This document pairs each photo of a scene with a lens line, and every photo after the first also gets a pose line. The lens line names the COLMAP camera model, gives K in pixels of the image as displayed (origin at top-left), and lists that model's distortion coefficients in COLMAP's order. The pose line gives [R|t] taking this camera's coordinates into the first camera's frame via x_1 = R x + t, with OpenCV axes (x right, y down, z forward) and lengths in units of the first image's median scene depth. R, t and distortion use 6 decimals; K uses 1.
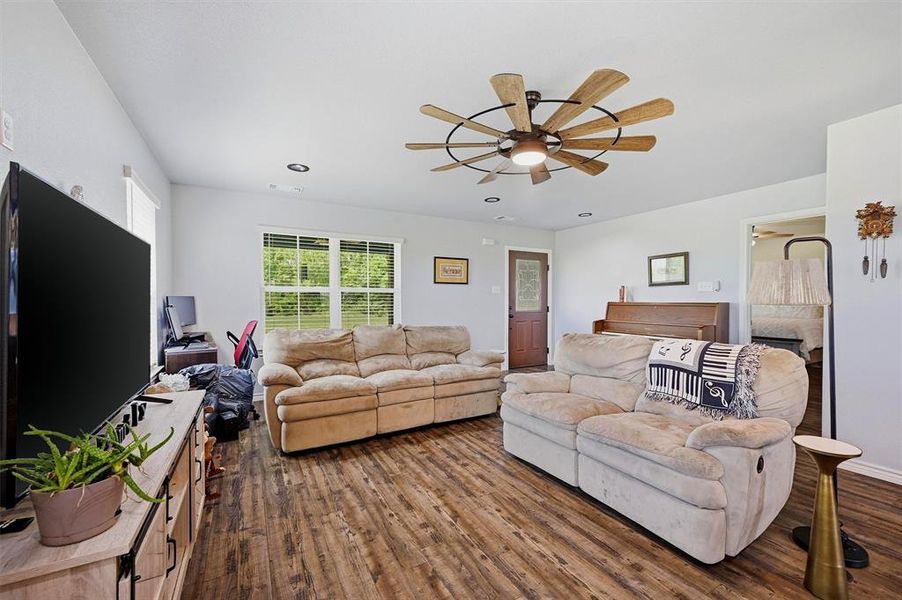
lens RADIAL K [[353.1, 0, 449.2], [0, 353.1, 302.1], [0, 0, 1]] dist [0.000482, 0.000138]
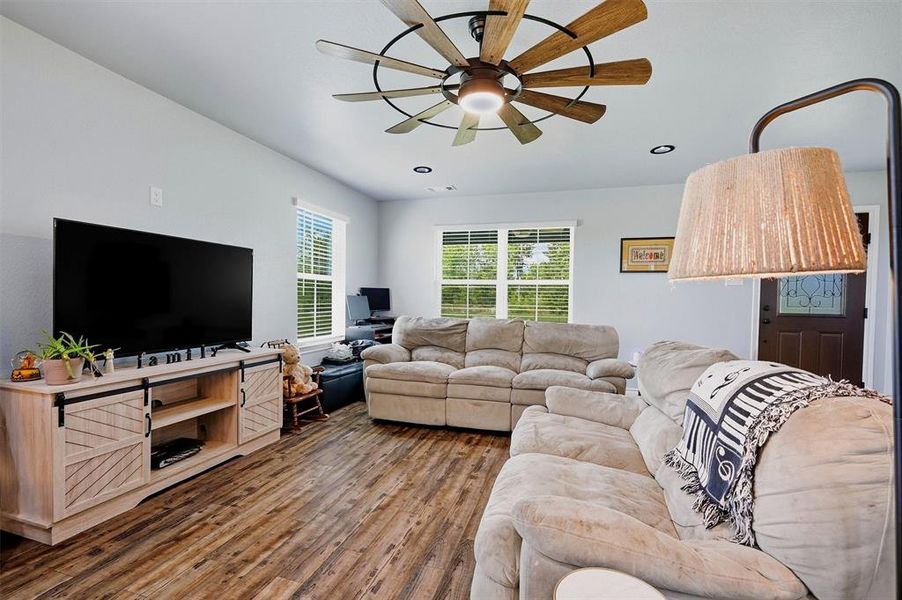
lens RADIAL K [[389.9, 0, 463.0], [0, 389.9, 303.2], [0, 0, 1]] dist [-0.004289, 0.001051]
pose [[0.707414, 0.020589, -0.706499, 0.661617], [-0.018779, 0.999770, 0.010332, 0.024163], [0.706549, 0.005958, 0.707639, 0.291291]]
